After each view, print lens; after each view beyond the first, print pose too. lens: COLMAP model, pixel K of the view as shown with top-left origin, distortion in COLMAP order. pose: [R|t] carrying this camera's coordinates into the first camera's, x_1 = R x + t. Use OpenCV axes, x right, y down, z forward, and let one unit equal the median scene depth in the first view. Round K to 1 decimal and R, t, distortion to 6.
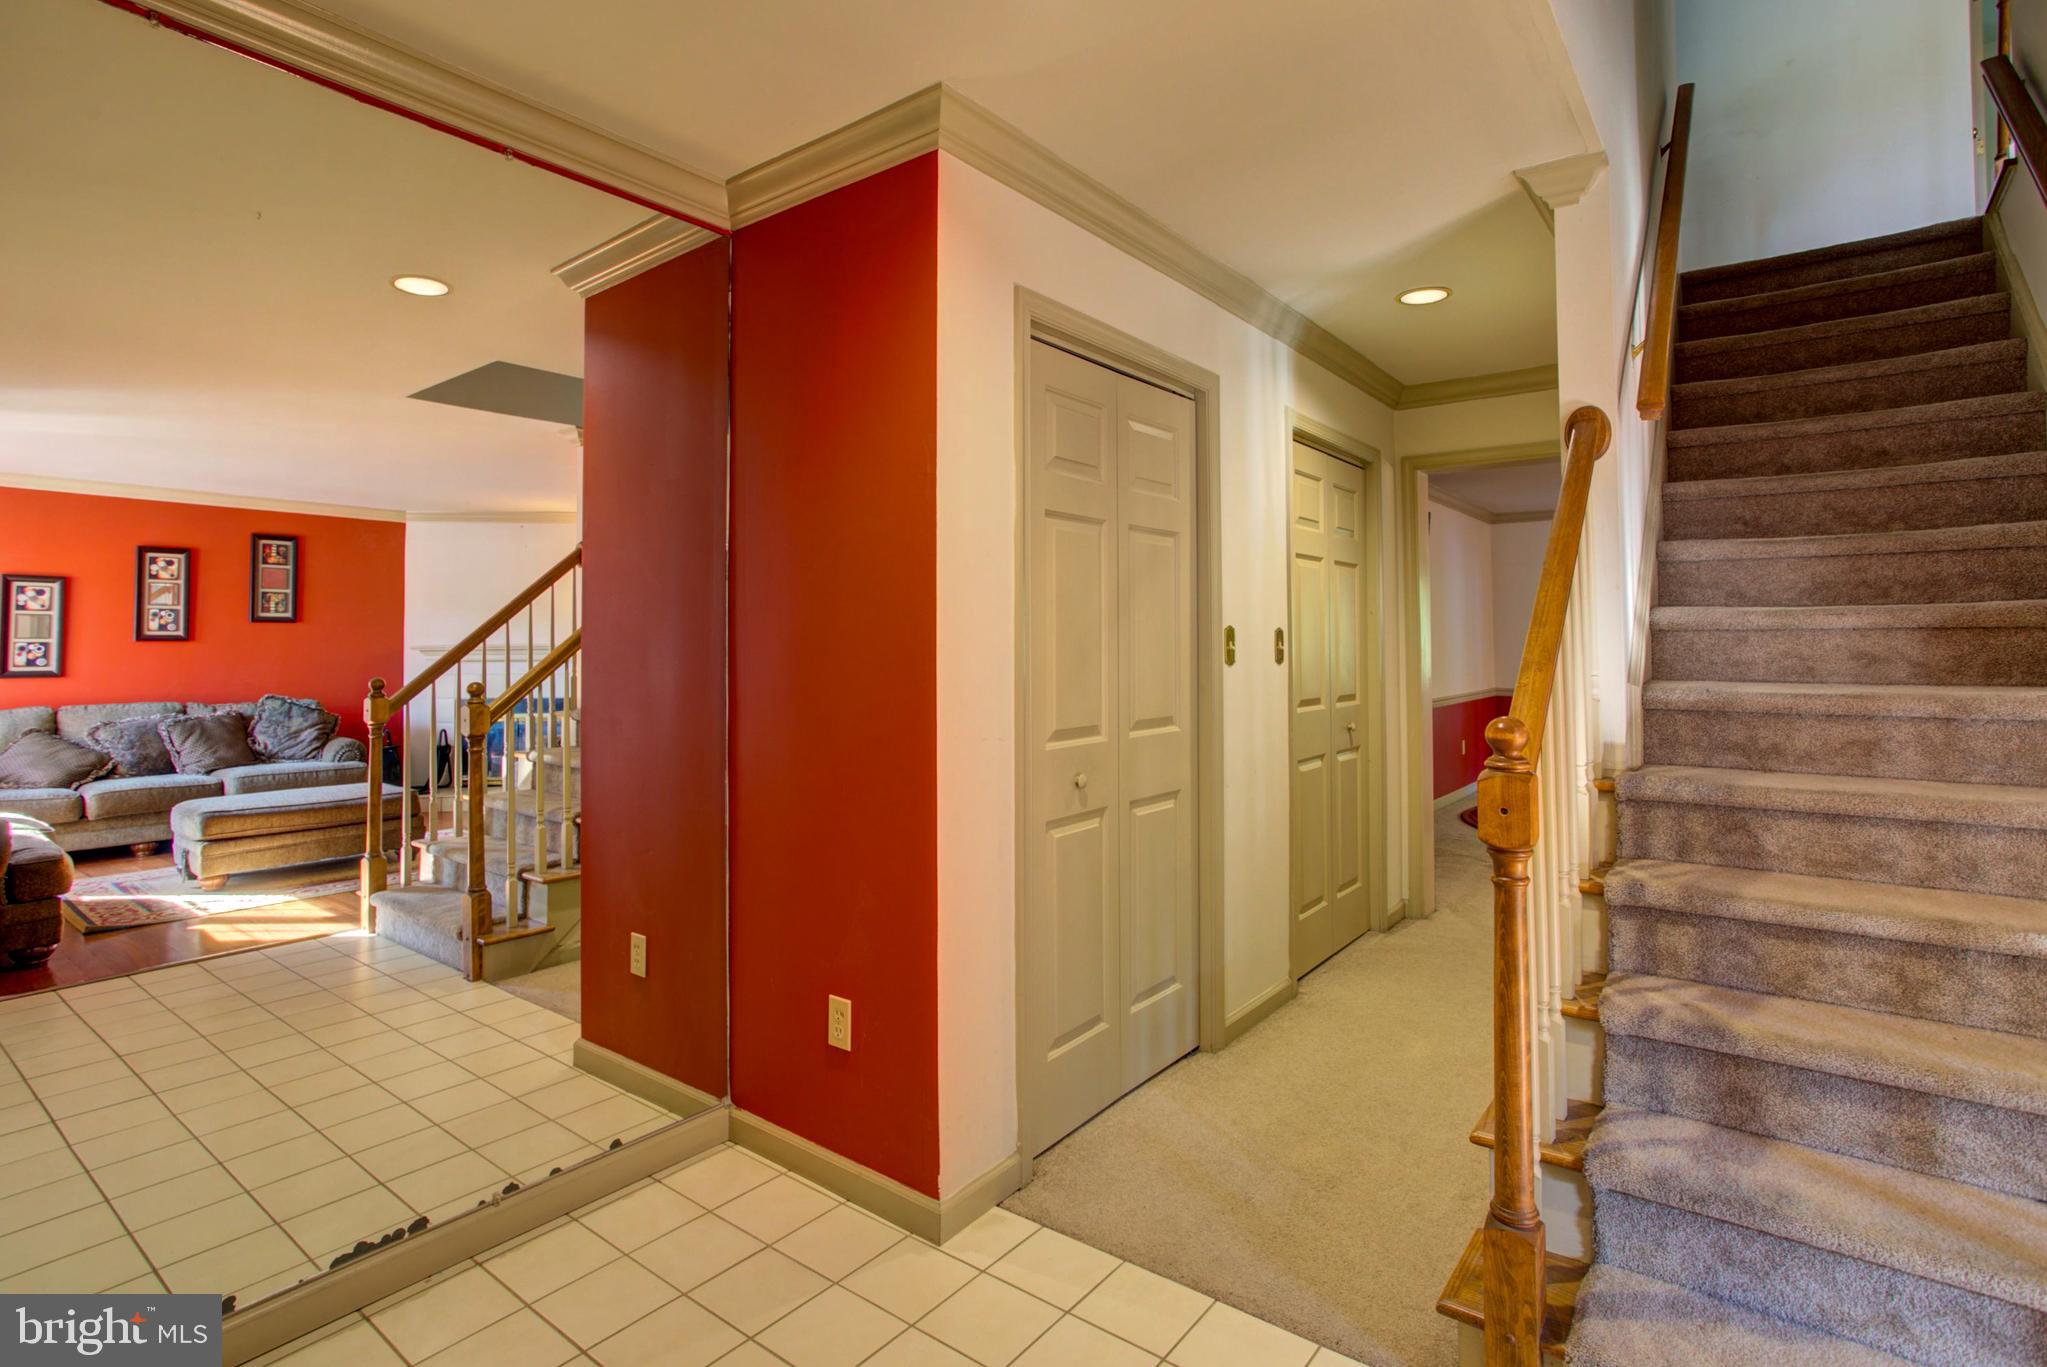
lens RADIAL K [[995.9, 0, 1021.2], [0, 995.9, 607.4], [0, 0, 1]] dist [-0.045795, 0.022555]
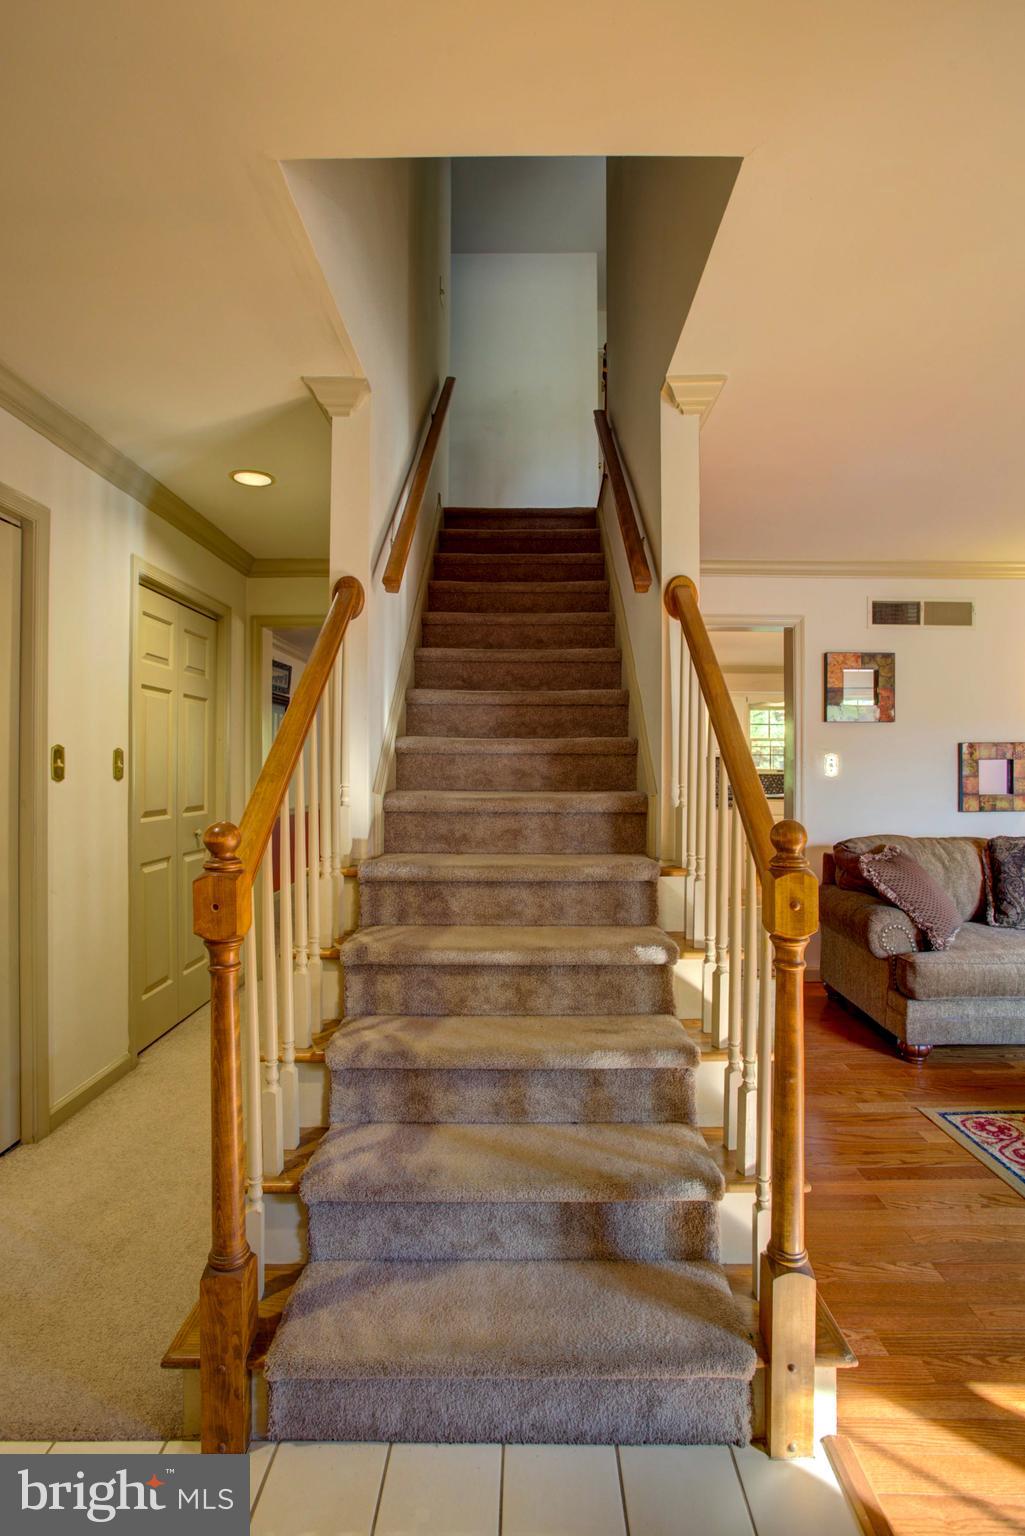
lens RADIAL K [[747.3, 0, 502.9], [0, 747.3, 764.0], [0, 0, 1]] dist [-0.045795, 0.022555]
pose [[0.806260, 0.007629, 0.591512, 0.170669], [-0.025937, 0.999411, 0.022465, 0.012313], [-0.590992, -0.033454, 0.805984, 0.094433]]
